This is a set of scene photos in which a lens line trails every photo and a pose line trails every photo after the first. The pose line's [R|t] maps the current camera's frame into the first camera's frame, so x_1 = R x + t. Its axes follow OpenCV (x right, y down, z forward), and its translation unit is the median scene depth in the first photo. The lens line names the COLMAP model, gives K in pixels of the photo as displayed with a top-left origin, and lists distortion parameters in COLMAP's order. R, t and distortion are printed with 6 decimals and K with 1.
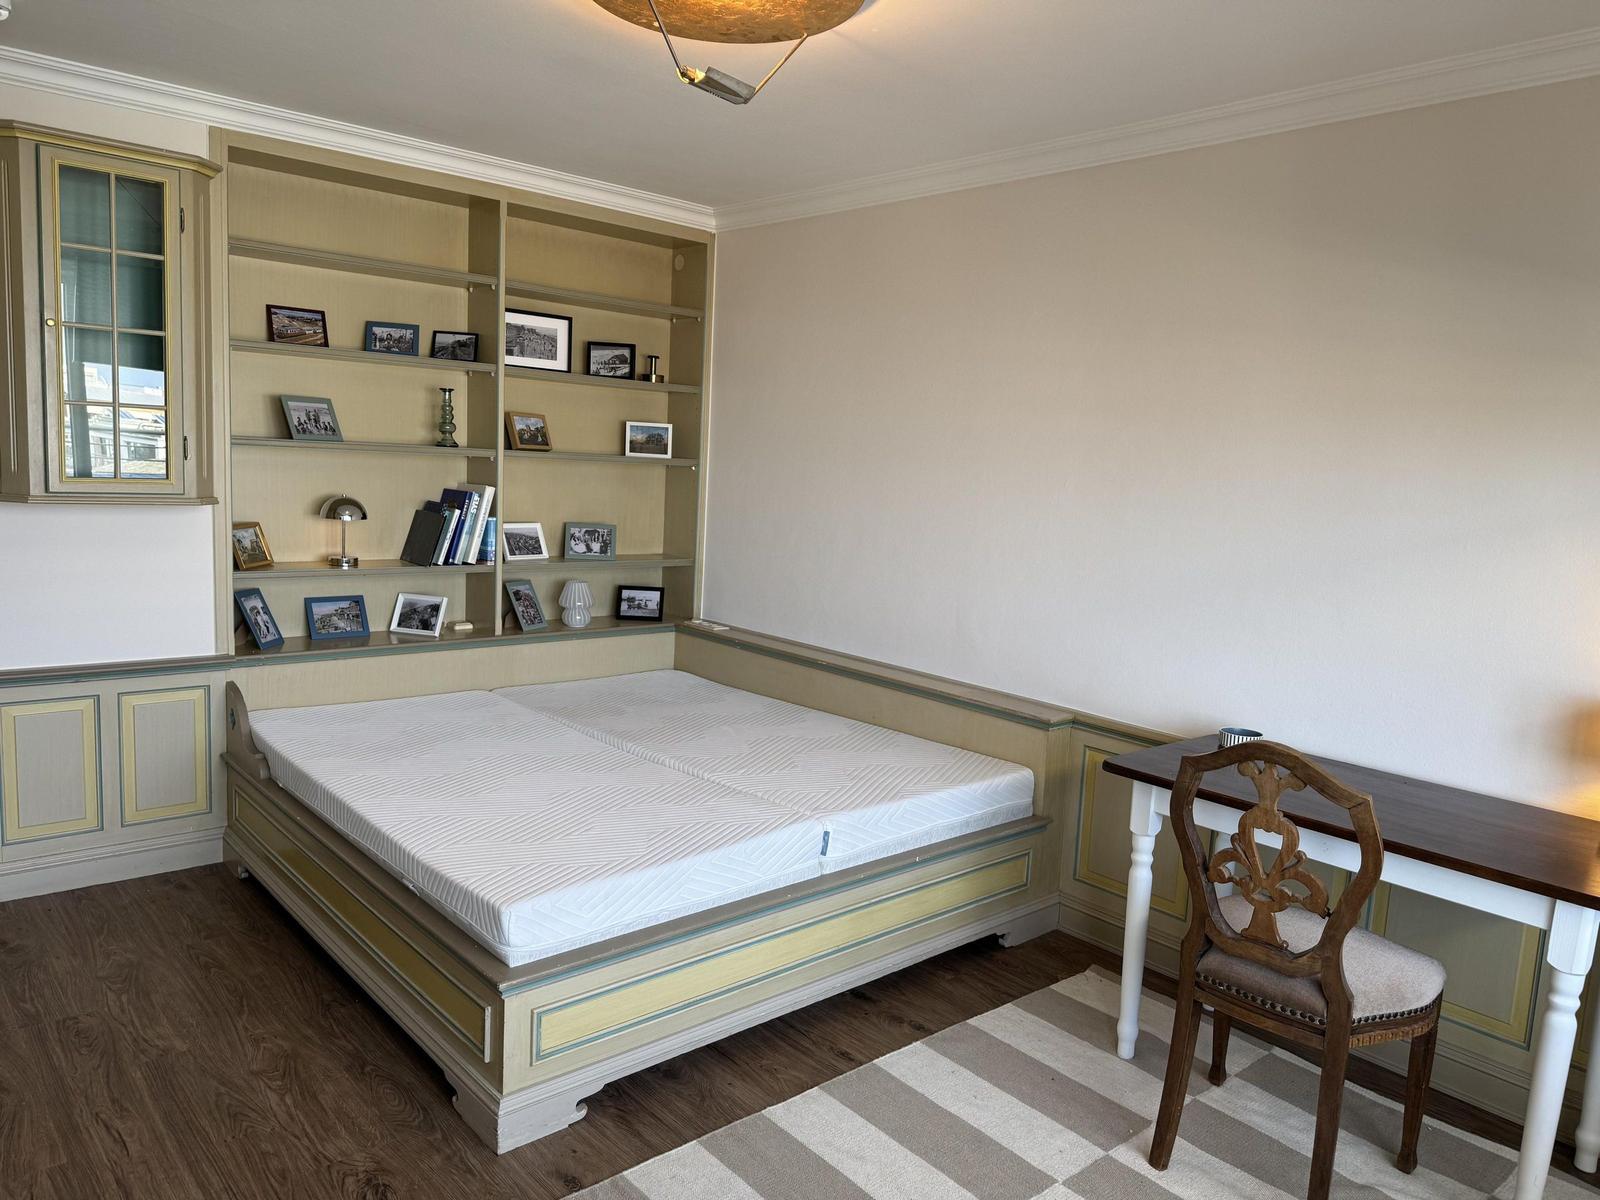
lens RADIAL K [[1119.9, 0, 801.8], [0, 1119.9, 594.0], [0, 0, 1]] dist [0.099030, -0.113931]
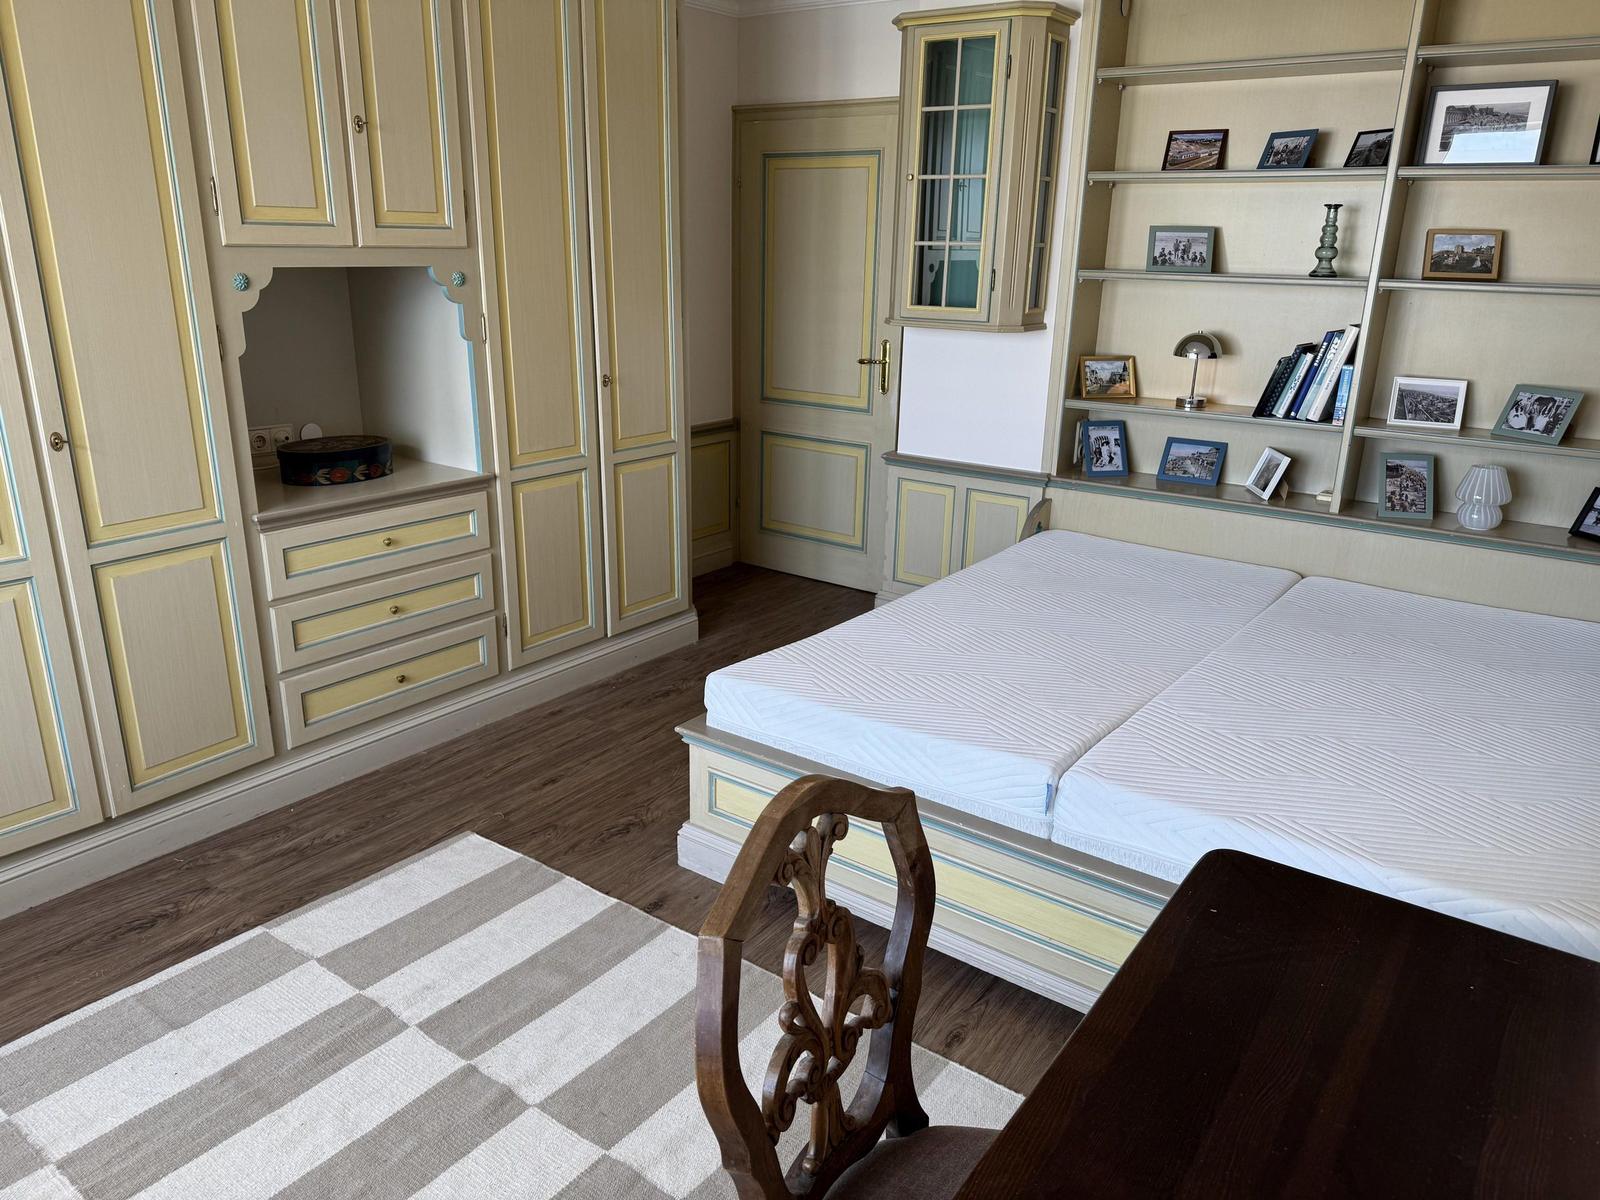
lens RADIAL K [[1119.9, 0, 801.8], [0, 1119.9, 594.0], [0, 0, 1]] dist [0.099030, -0.113931]
pose [[0.230190, 0.245155, -0.941760, 0.457859], [-0.134720, 0.966458, 0.218655, -0.037107], [0.963775, 0.076542, 0.255496, 0.442972]]
